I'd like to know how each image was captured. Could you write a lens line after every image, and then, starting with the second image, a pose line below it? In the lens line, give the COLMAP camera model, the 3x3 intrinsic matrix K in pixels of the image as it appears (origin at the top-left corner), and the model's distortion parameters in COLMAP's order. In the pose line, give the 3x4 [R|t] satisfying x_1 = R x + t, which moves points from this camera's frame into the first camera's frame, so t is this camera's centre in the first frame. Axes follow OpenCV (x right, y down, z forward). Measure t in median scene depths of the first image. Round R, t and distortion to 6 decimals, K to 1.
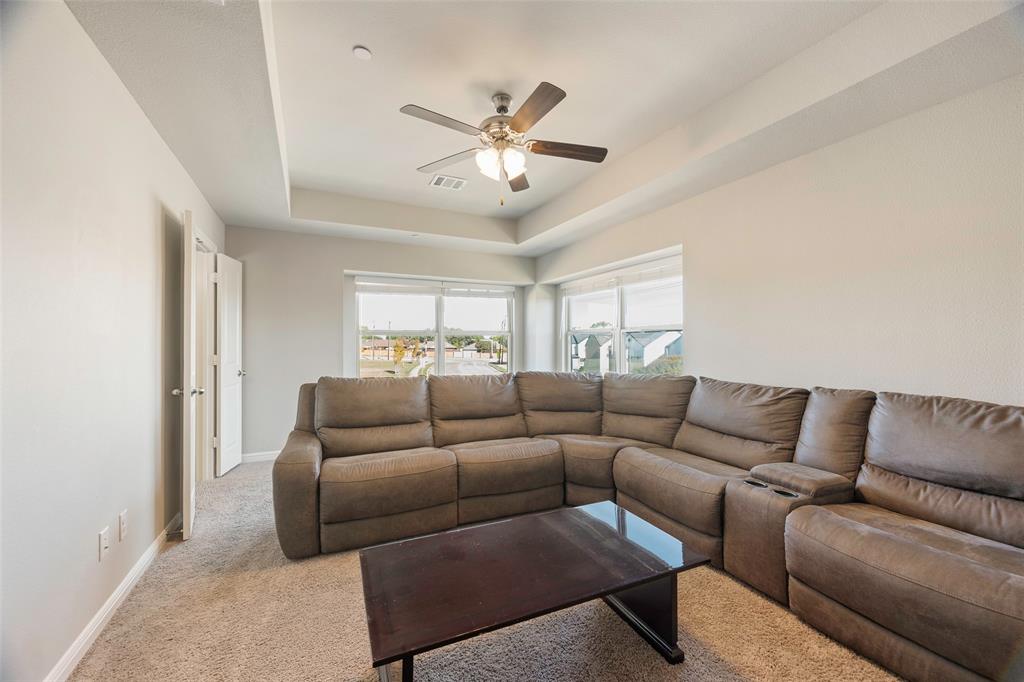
lens RADIAL K [[405.1, 0, 513.5], [0, 405.1, 344.1], [0, 0, 1]] dist [0.001398, 0.000037]
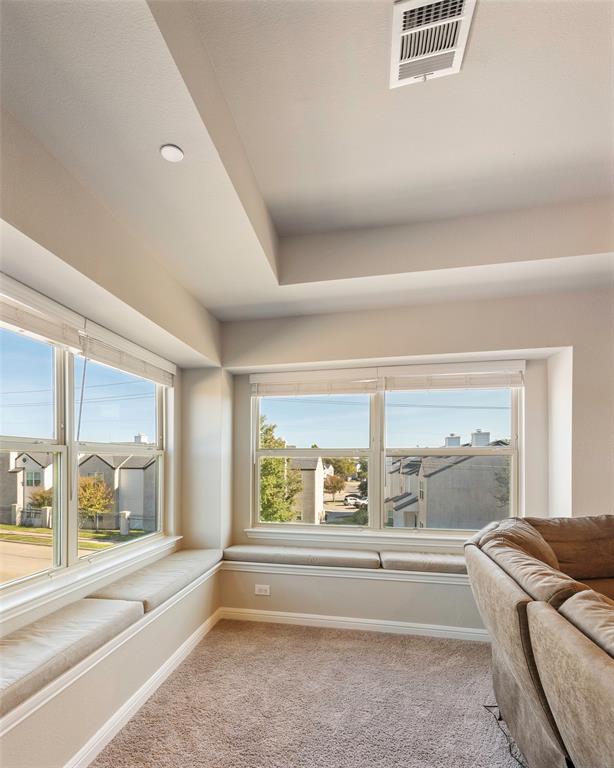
lens RADIAL K [[374.7, 0, 307.0], [0, 374.7, 384.0], [0, 0, 1]] dist [0.000456, 0.000045]
pose [[0.608524, 0.161314, 0.776966, -0.281662], [0.004761, 0.978360, -0.206857, -0.014409], [-0.793521, 0.129577, 0.594587, 0.590274]]
